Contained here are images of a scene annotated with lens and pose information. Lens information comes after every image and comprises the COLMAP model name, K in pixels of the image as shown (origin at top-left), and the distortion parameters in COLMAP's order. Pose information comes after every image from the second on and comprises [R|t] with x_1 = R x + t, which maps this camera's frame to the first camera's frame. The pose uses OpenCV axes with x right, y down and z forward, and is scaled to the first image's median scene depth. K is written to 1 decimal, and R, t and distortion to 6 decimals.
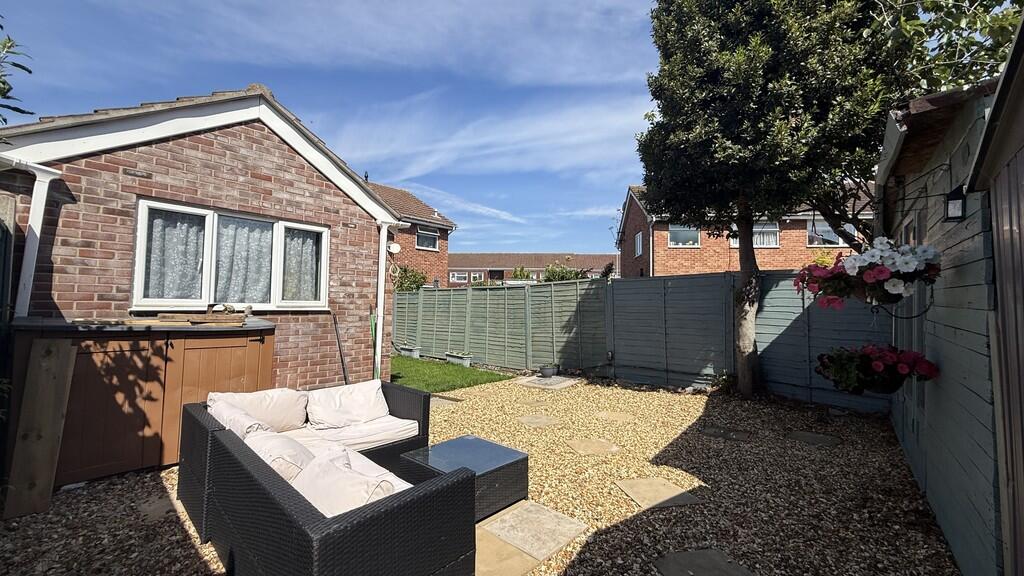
lens RADIAL K [[406.4, 0, 512.6], [0, 406.4, 284.5], [0, 0, 1]] dist [-0.001427, 0.000030]
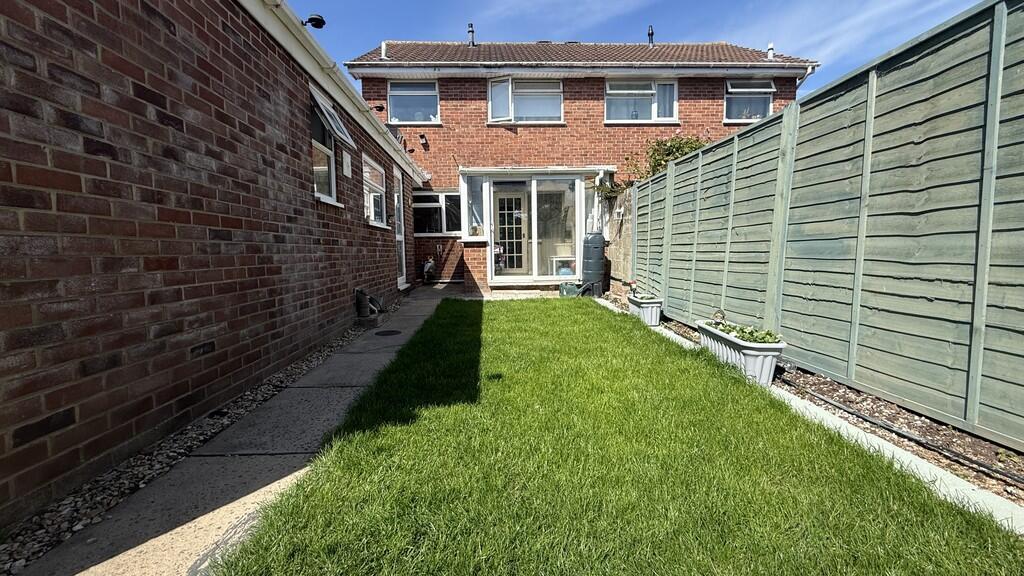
lens RADIAL K [[406.4, 0, 514.6], [0, 406.4, 290.3], [0, 0, 1]] dist [-0.001427, 0.000030]
pose [[0.683864, 0.048945, -0.727966, -0.022961], [0.063172, 0.990028, 0.125910, 0.082160], [0.726870, -0.132092, 0.673952, 0.605763]]
